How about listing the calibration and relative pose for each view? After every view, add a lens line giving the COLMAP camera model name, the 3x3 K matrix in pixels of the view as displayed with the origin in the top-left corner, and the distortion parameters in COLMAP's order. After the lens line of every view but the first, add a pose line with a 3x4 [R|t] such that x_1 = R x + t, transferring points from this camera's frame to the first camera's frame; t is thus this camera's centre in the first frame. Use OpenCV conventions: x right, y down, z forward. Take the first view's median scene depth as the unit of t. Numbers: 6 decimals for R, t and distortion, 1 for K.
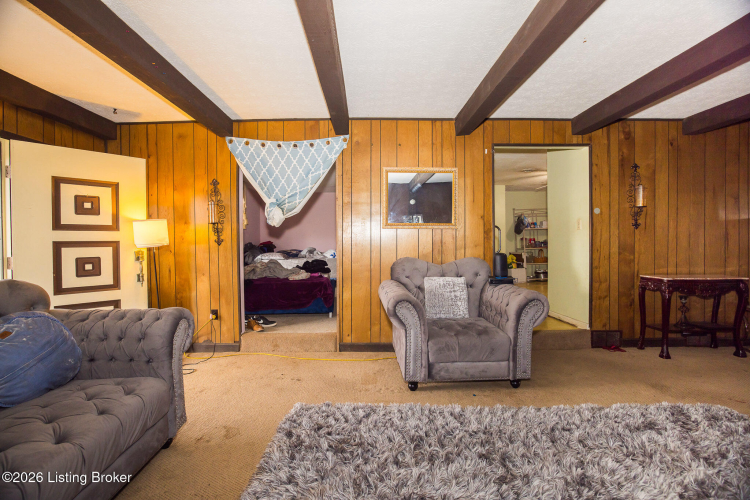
lens RADIAL K [[320.9, 0, 371.6], [0, 320.9, 242.4], [0, 0, 1]] dist [-0.030079, 0.006920]
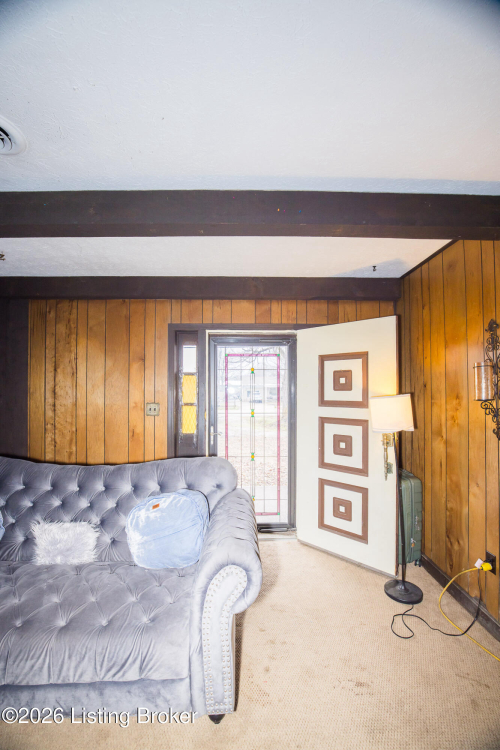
lens RADIAL K [[320.9, 0, 241.3], [0, 320.9, 385.7], [0, 0, 1]] dist [-0.030079, 0.006920]
pose [[0.010441, 0.001119, -0.999945, 0.060204], [-0.005039, 0.999987, 0.001066, -0.097016], [0.999933, 0.005027, 0.010446, 0.652411]]
